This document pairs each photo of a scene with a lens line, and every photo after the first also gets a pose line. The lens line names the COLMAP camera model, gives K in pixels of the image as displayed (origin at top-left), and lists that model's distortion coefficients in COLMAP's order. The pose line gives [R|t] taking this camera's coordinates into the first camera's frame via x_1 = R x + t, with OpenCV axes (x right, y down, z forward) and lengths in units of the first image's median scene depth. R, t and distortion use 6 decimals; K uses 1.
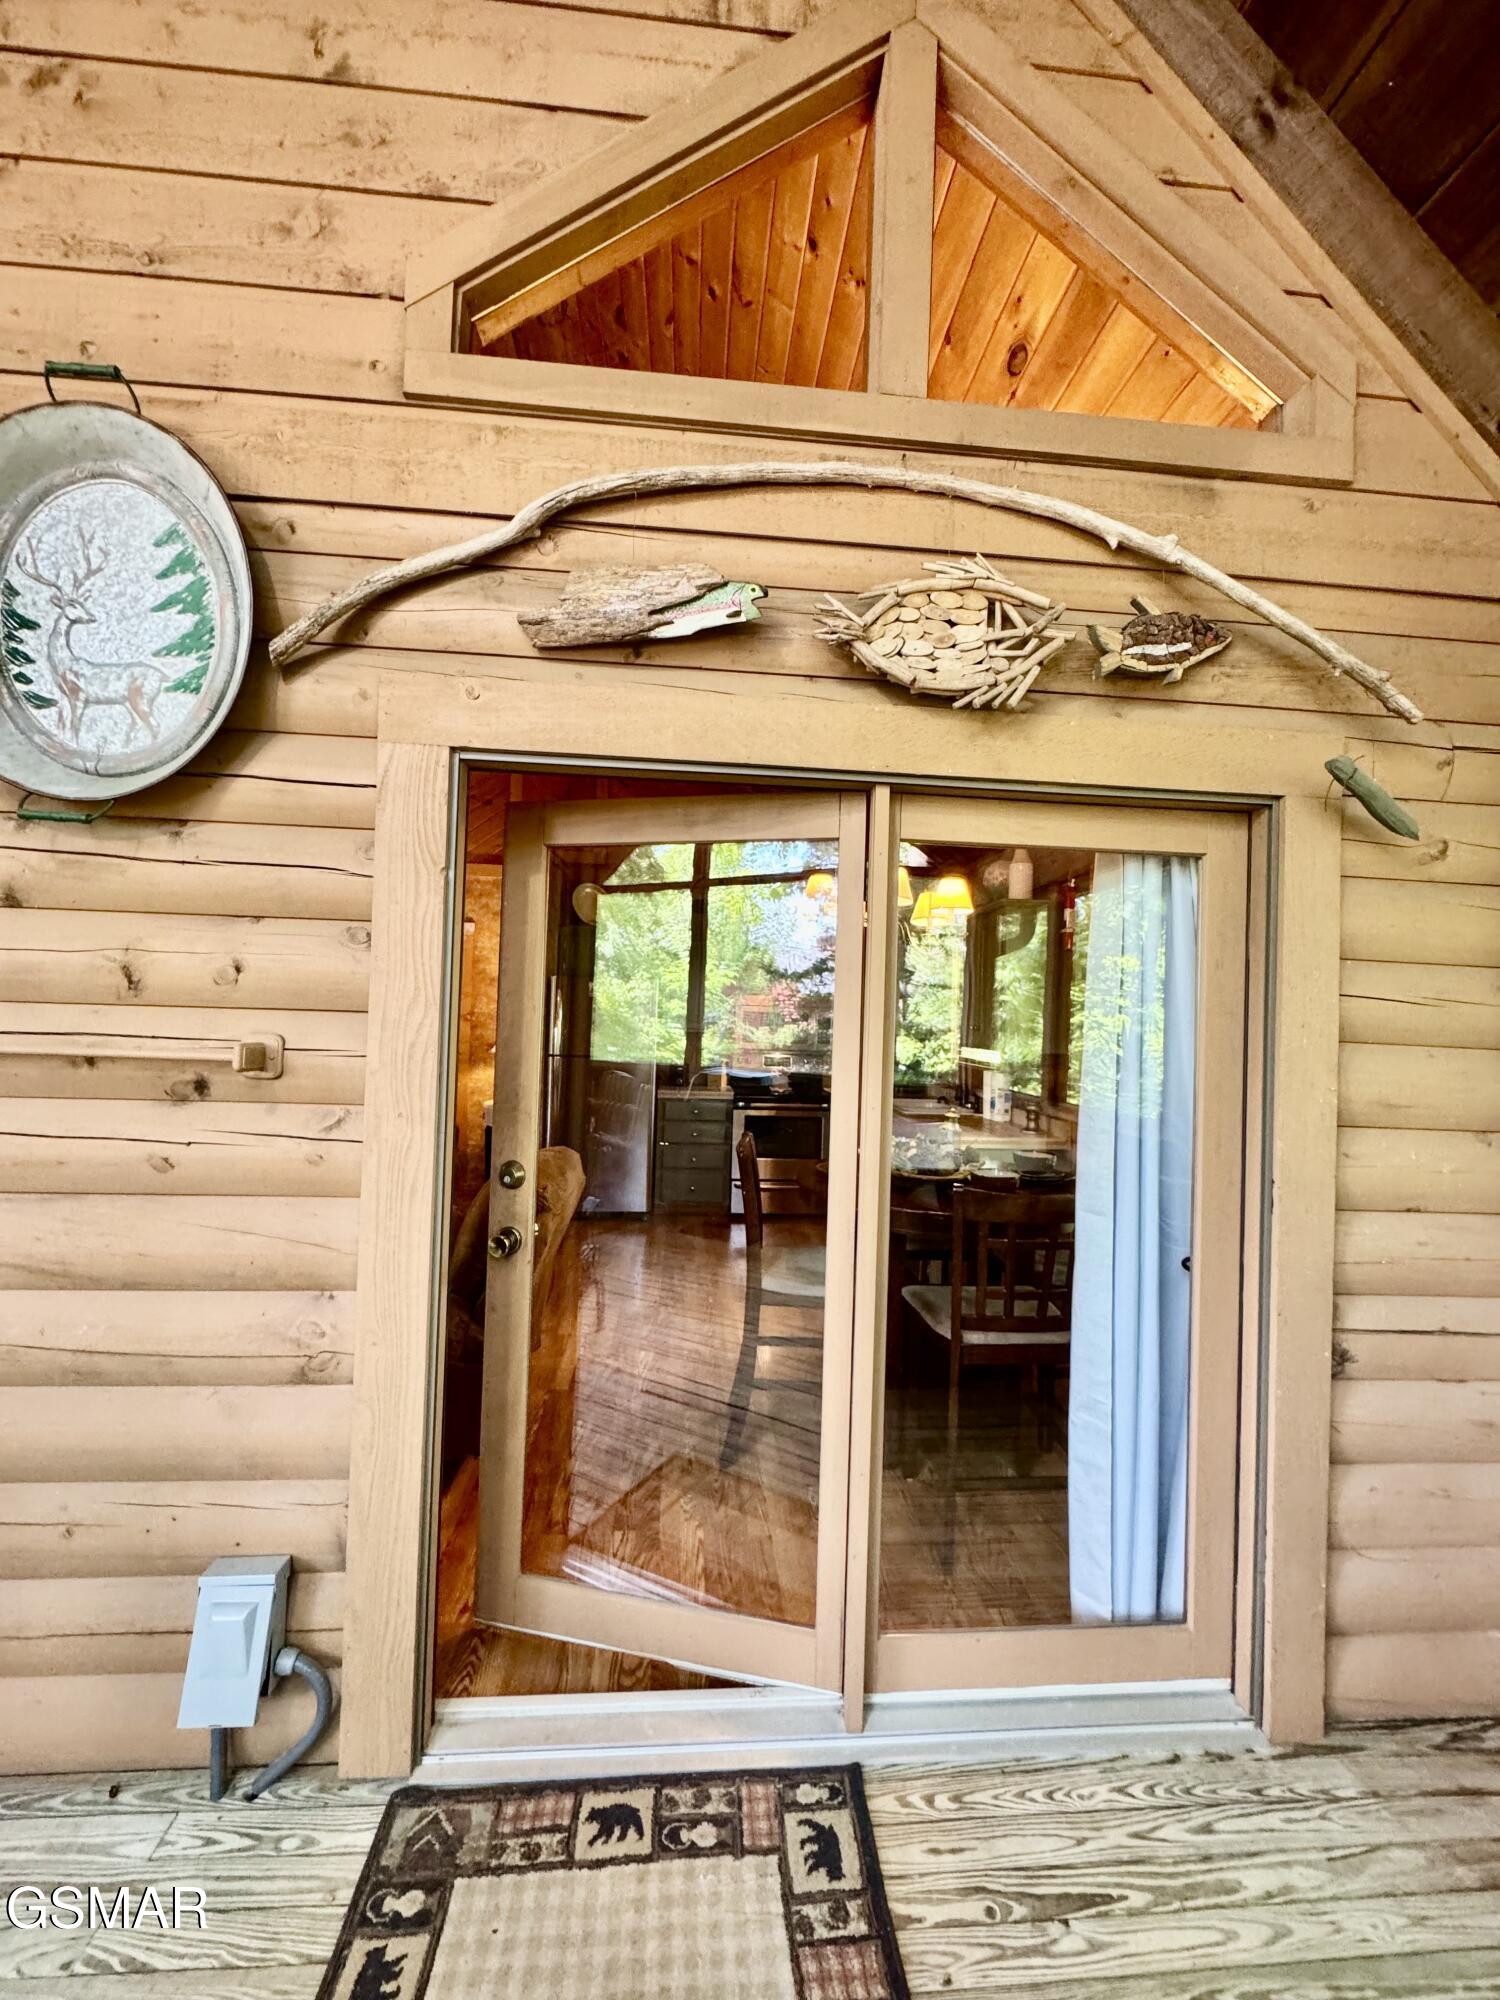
lens RADIAL K [[801.3, 0, 753.5], [0, 801.3, 990.8], [0, 0, 1]] dist [-0.004210, 0.000428]
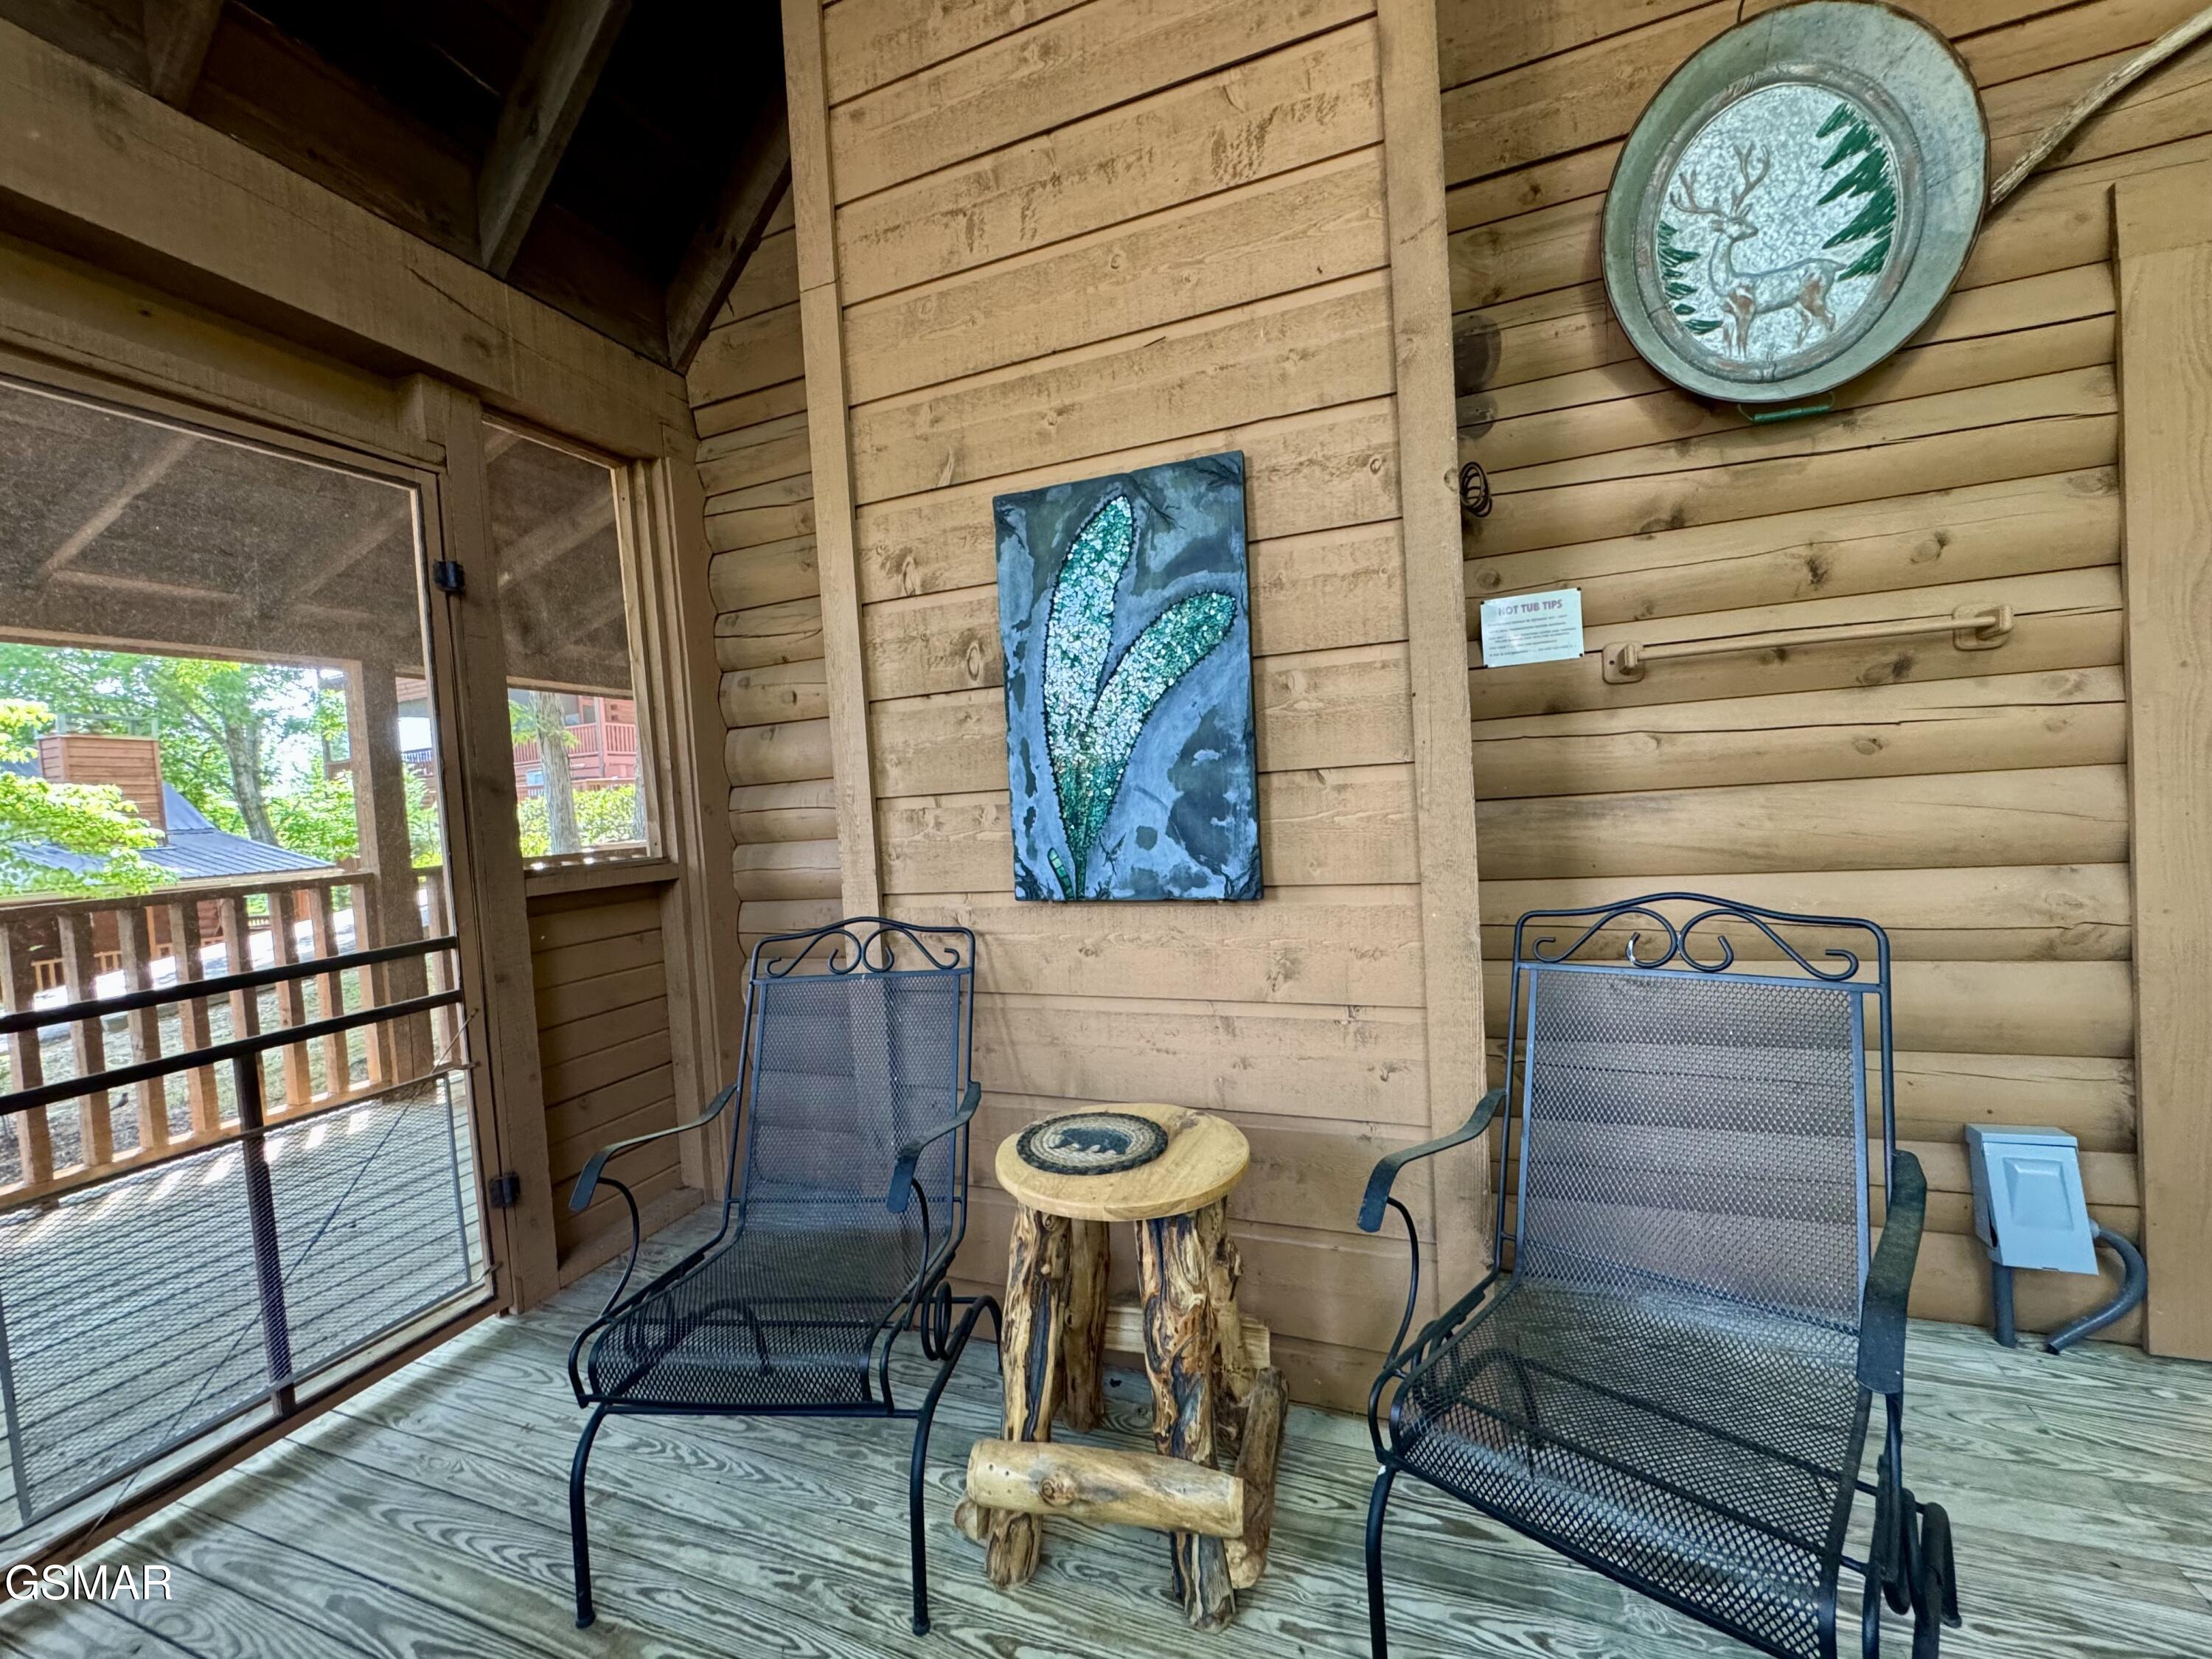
lens RADIAL K [[886.3, 0, 1101.7], [0, 886.3, 822.2], [0, 0, 1]] dist [-0.004210, 0.000428]
pose [[0.894716, -0.080248, -0.439366, -1.139272], [0.106224, 0.993733, 0.034814, 0.170910], [0.433819, -0.077820, 0.897633, -0.465275]]
